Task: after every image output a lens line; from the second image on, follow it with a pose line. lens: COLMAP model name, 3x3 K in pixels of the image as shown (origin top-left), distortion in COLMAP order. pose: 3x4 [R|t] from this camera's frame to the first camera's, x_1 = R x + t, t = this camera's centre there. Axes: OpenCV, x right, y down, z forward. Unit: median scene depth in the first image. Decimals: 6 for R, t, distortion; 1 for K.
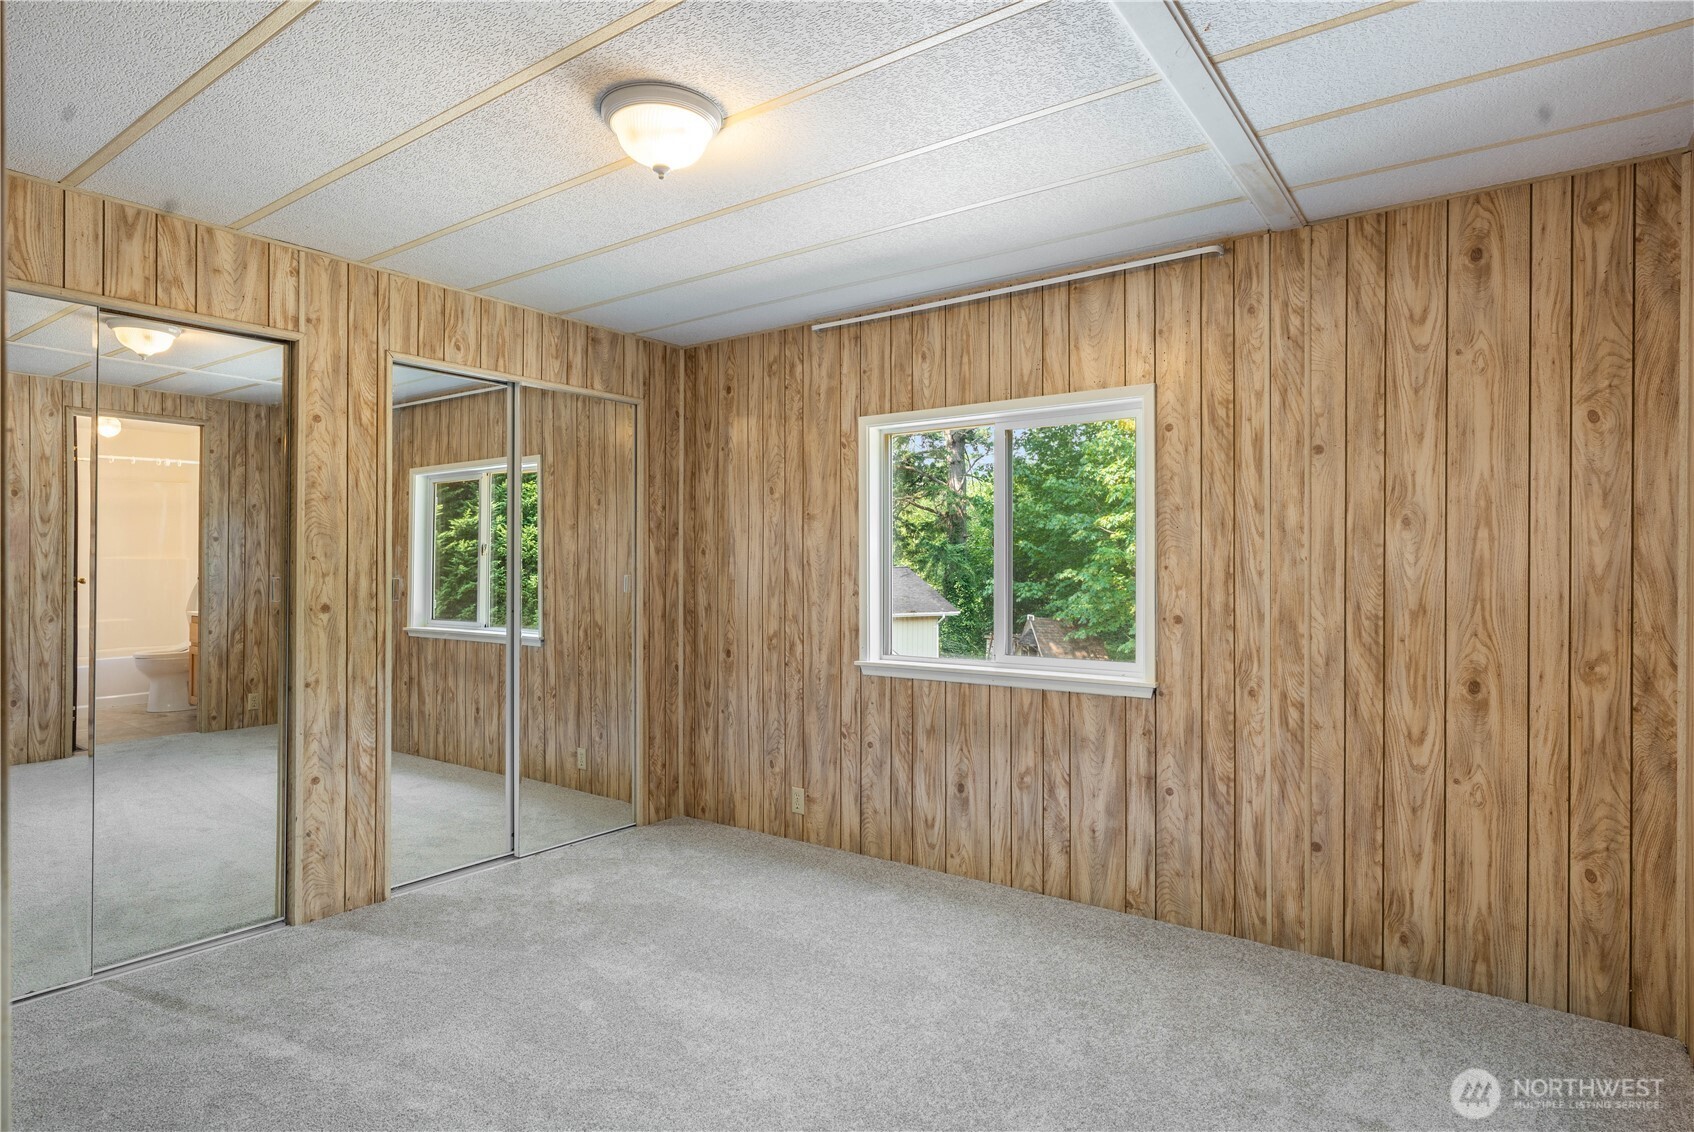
lens RADIAL K [[927.4, 0, 854.9], [0, 927.4, 554.0], [0, 0, 1]] dist [0.001831, -0.002874]
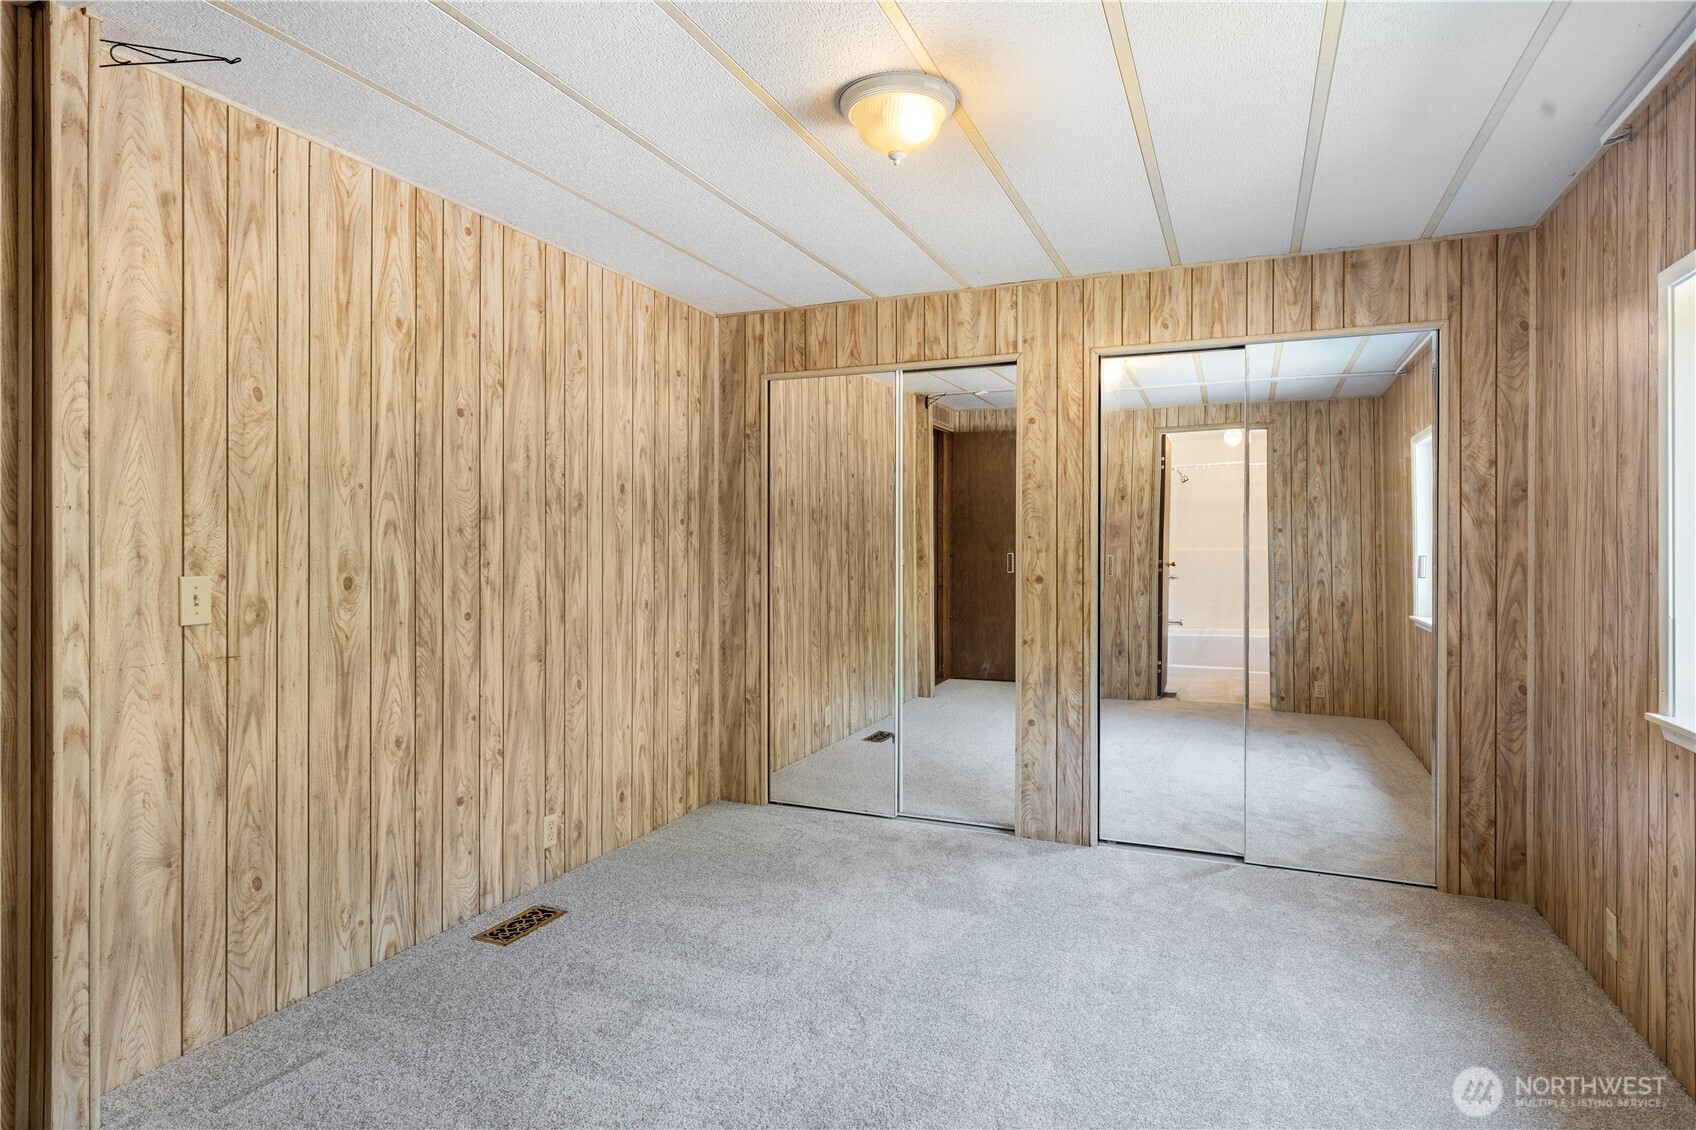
lens RADIAL K [[928.5, 0, 851.0], [0, 928.5, 558.1], [0, 0, 1]] dist [0.001831, -0.002874]
pose [[0.217559, 0.000138, -0.976047, 0.515361], [0.003511, 0.999993, 0.000924, 0.027951], [0.976041, -0.003627, 0.217557, 0.485881]]
